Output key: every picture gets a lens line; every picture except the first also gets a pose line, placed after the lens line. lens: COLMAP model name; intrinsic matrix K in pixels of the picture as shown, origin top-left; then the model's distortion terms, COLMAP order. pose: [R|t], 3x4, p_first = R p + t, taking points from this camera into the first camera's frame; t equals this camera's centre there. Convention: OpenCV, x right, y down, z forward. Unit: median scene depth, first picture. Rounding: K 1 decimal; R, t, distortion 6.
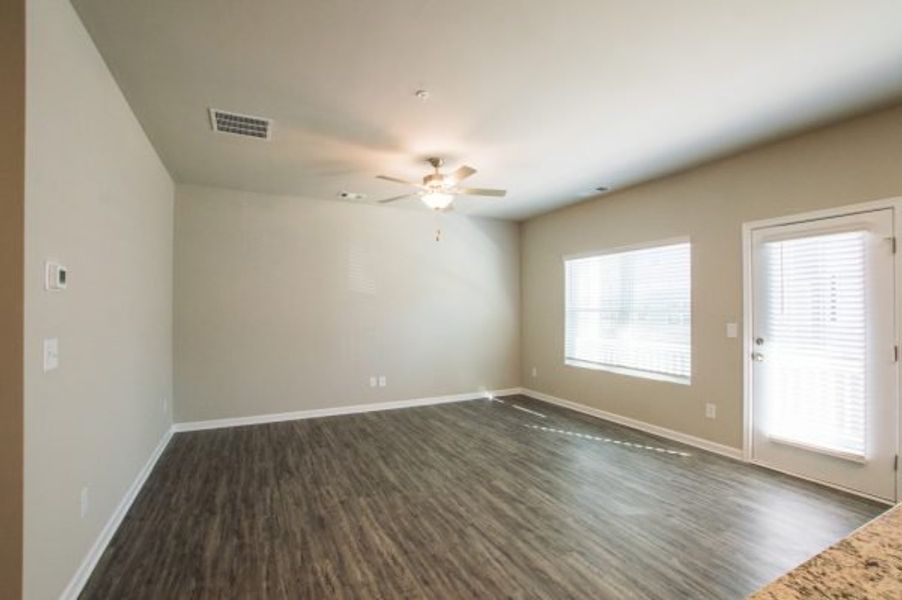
lens RADIAL K [[416.1, 0, 447.7], [0, 416.1, 307.0], [0, 0, 1]] dist [-0.025949, 0.000748]
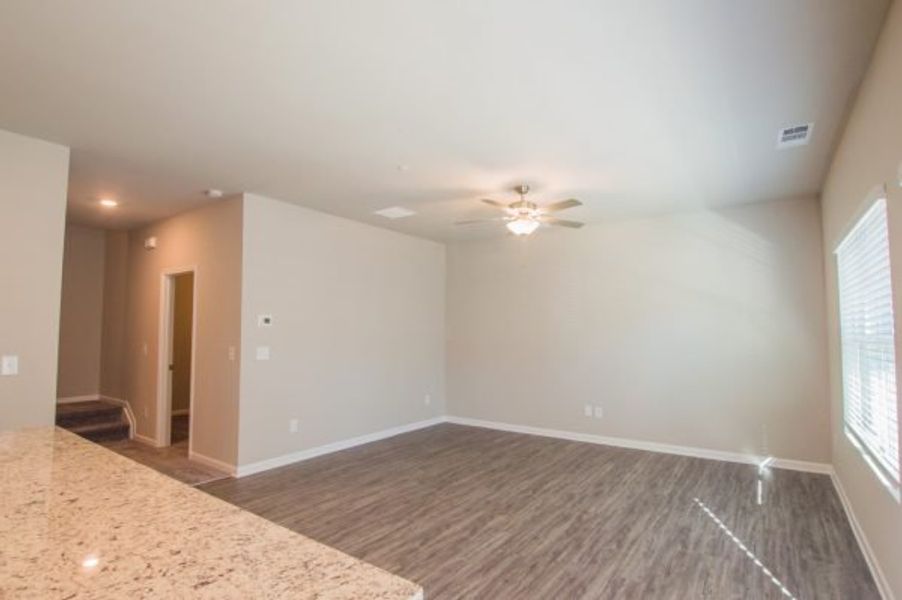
lens RADIAL K [[473.1, 0, 464.1], [0, 473.1, 301.9], [0, 0, 1]] dist [-0.015094, 0.000841]
pose [[0.444830, -0.057101, -0.893793, 1.008436], [0.005749, 0.998127, -0.060906, -0.005719], [0.895597, 0.021954, 0.444325, 0.397735]]
